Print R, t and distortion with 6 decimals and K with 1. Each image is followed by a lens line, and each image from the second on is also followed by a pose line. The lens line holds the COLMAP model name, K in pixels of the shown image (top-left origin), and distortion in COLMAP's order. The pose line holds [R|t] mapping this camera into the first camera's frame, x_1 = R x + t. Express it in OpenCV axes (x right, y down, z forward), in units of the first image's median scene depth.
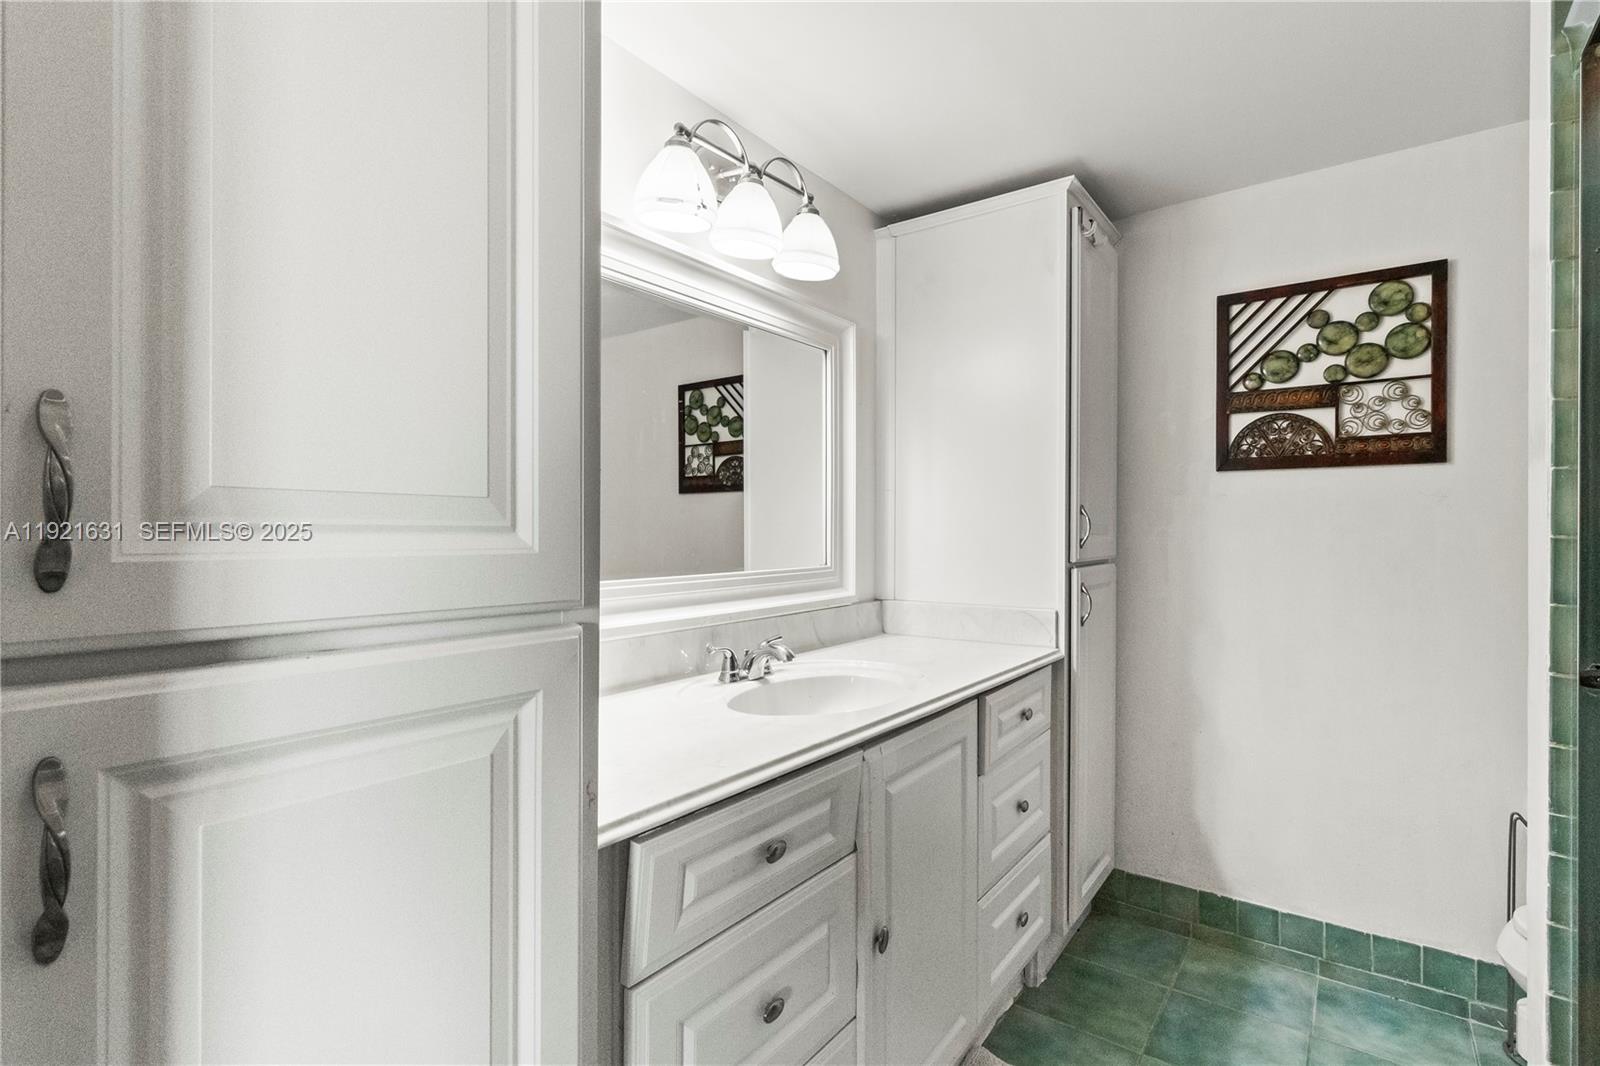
lens RADIAL K [[780.9, 0, 806.1], [0, 780.9, 529.7], [0, 0, 1]] dist [0.006558, -0.000782]
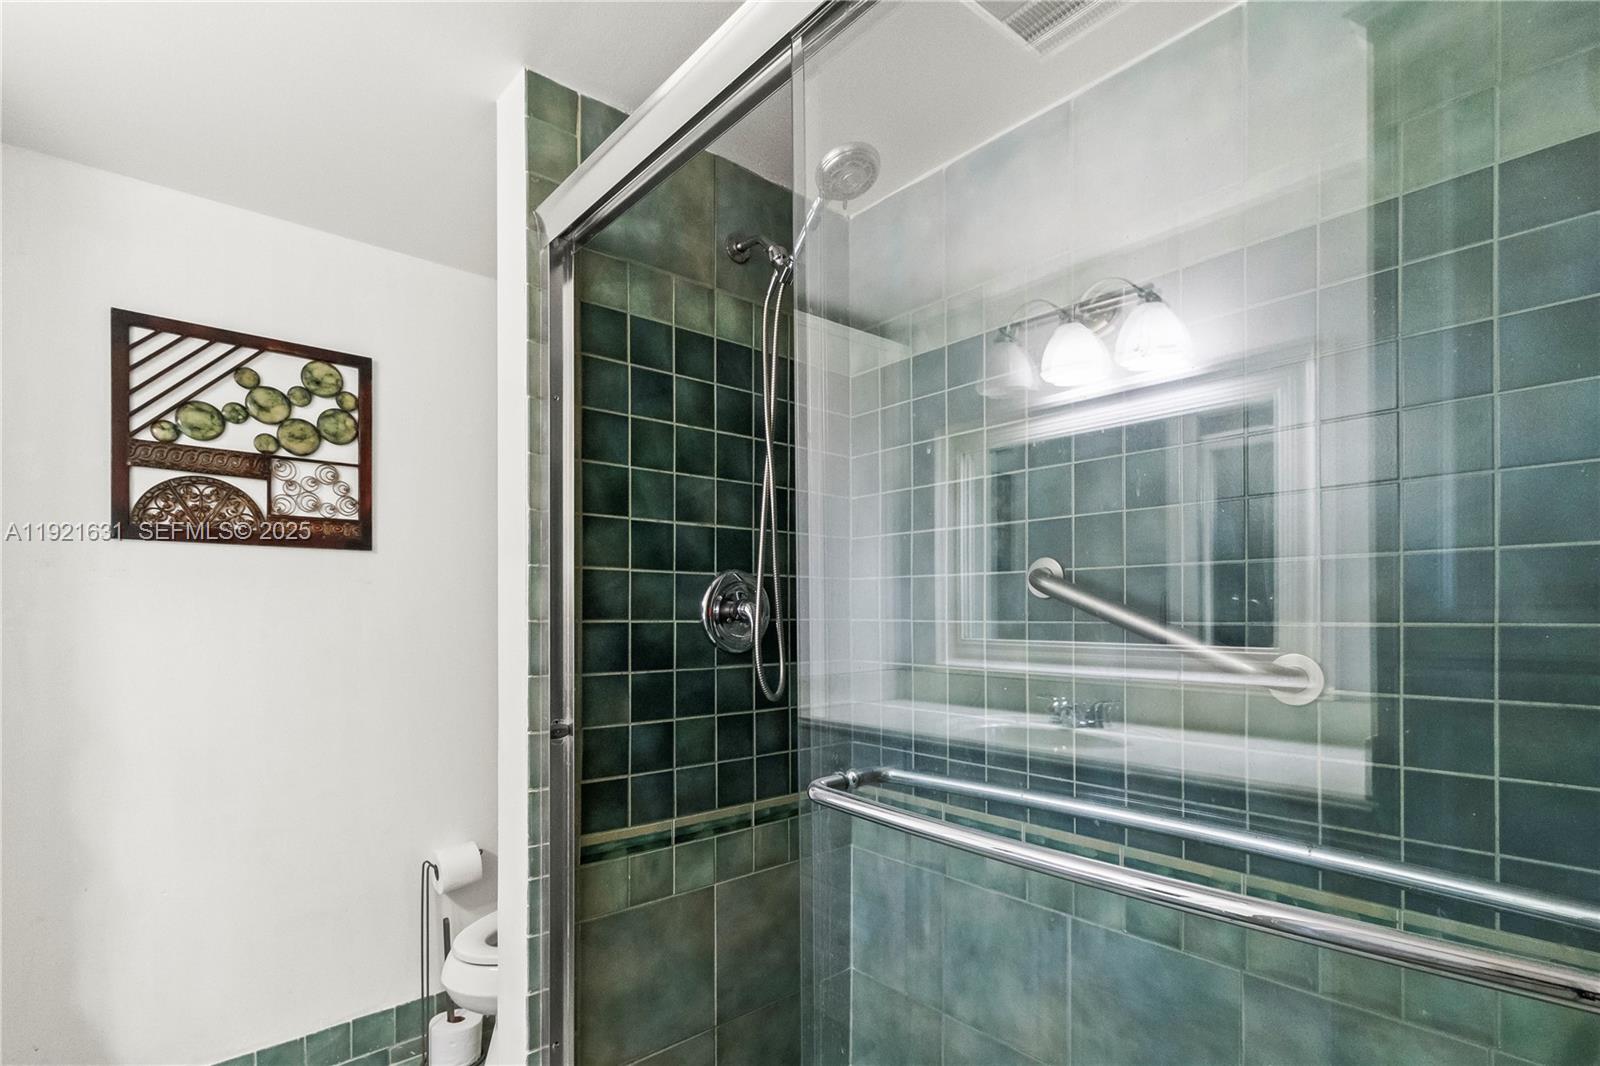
lens RADIAL K [[780.9, 0, 834.4], [0, 780.9, 612.4], [0, 0, 1]] dist [0.006558, -0.000782]
pose [[0.193800, -0.002388, 0.981038, -0.093653], [0.001233, 0.999997, 0.002190, -0.003995], [-0.981040, 0.000785, 0.193802, 0.177703]]
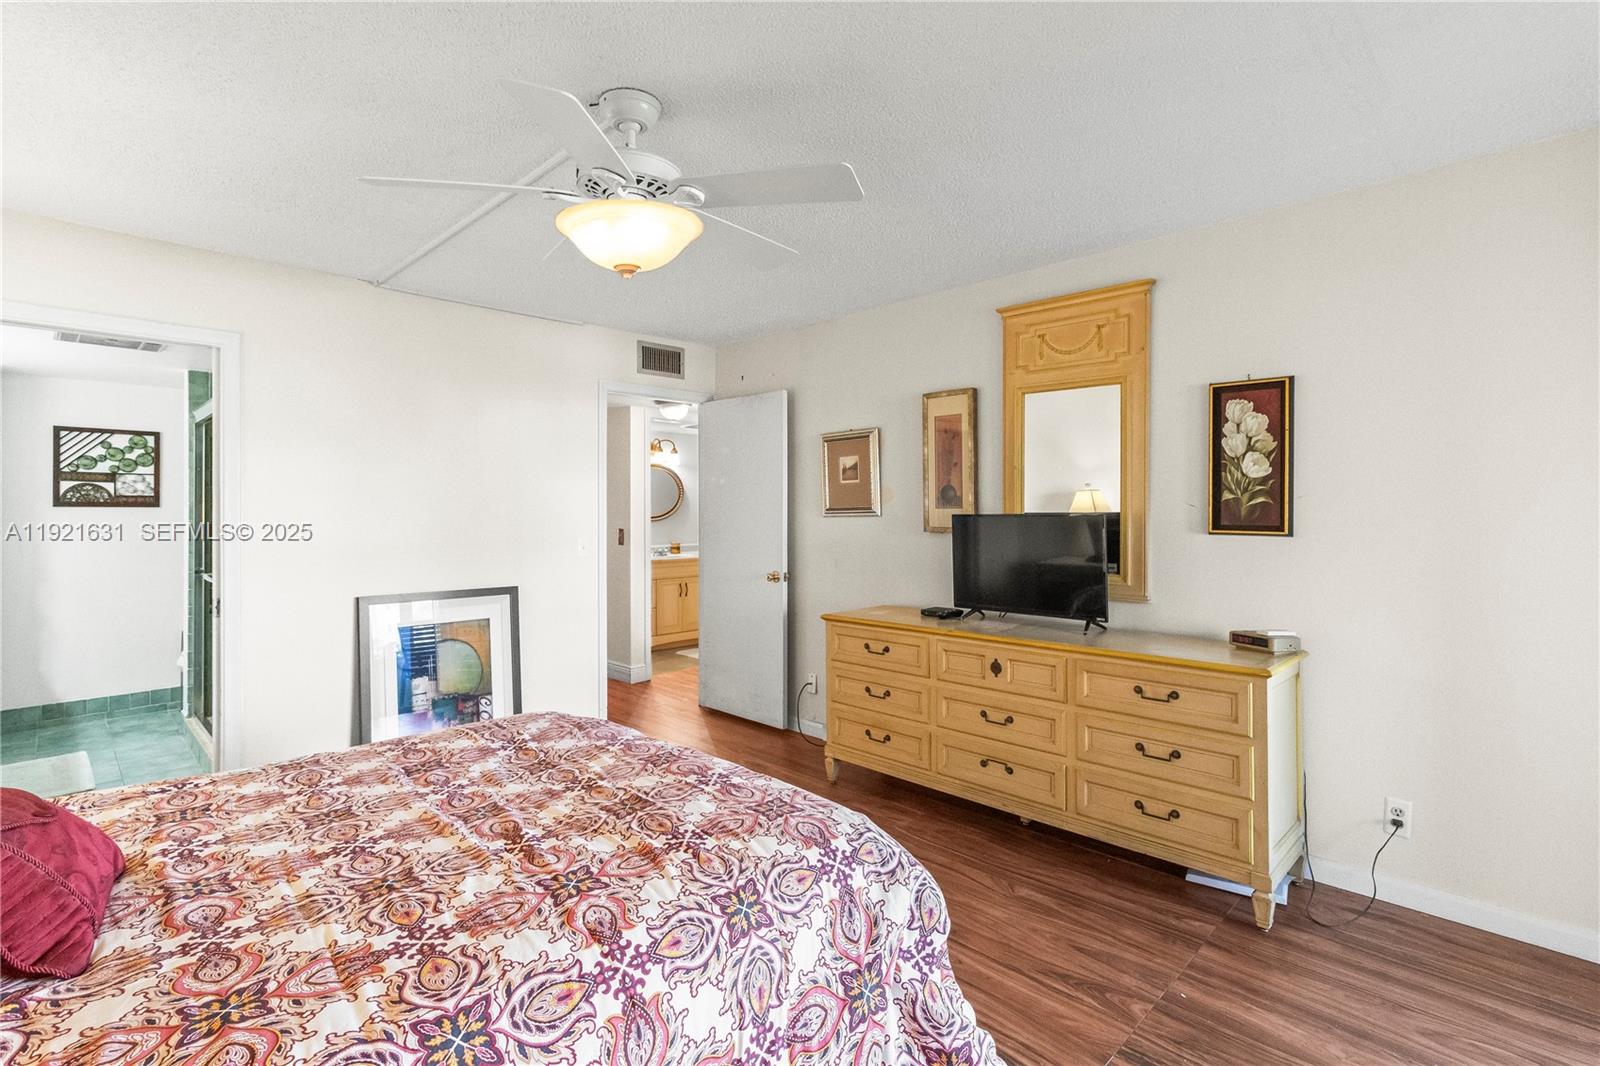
lens RADIAL K [[741.1, 0, 790.0], [0, 741.1, 526.1], [0, 0, 1]] dist [-0.000354, 0.000788]
pose [[0.152552, -0.000419, 0.988295, -1.289791], [-0.003028, 0.999995, 0.000891, -0.031410], [-0.988291, -0.003128, 0.152550, -1.437551]]
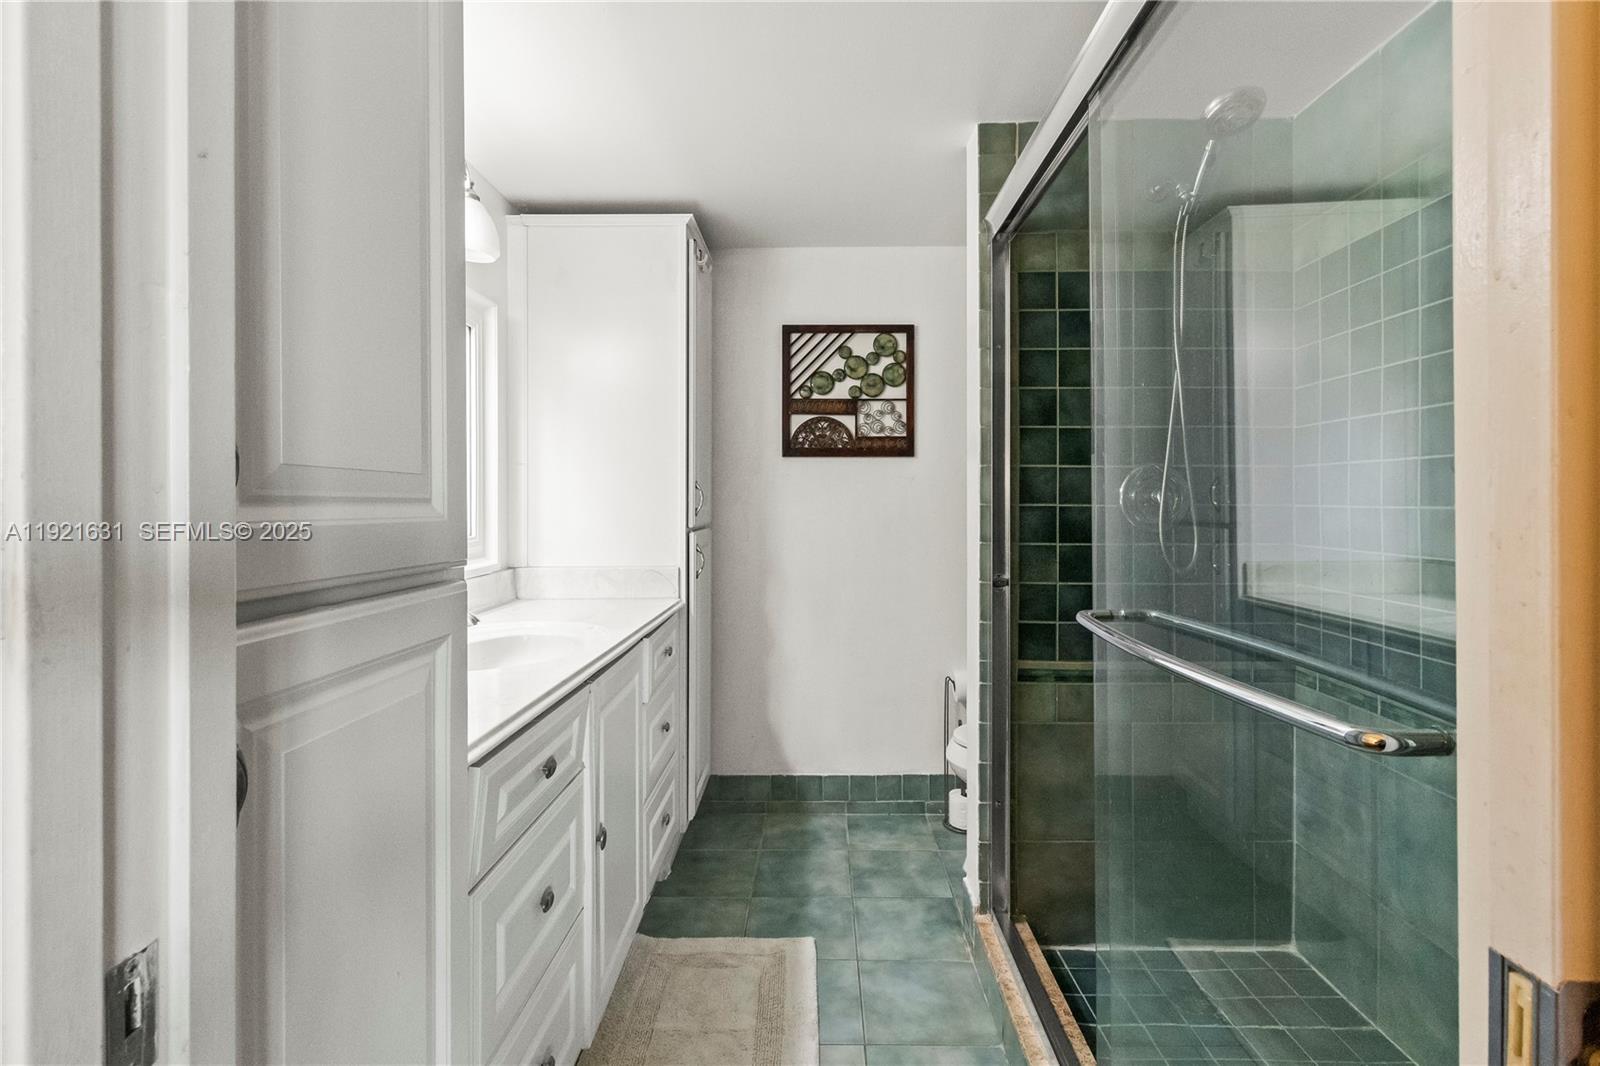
lens RADIAL K [[780.9, 0, 846.1], [0, 780.9, 503.1], [0, 0, 1]] dist [0.006558, -0.000782]
pose [[0.787847, -0.003100, 0.615863, -0.223614], [0.001973, 0.999995, 0.002510, 0.000774], [-0.615867, -0.000762, 0.787849, -0.120006]]
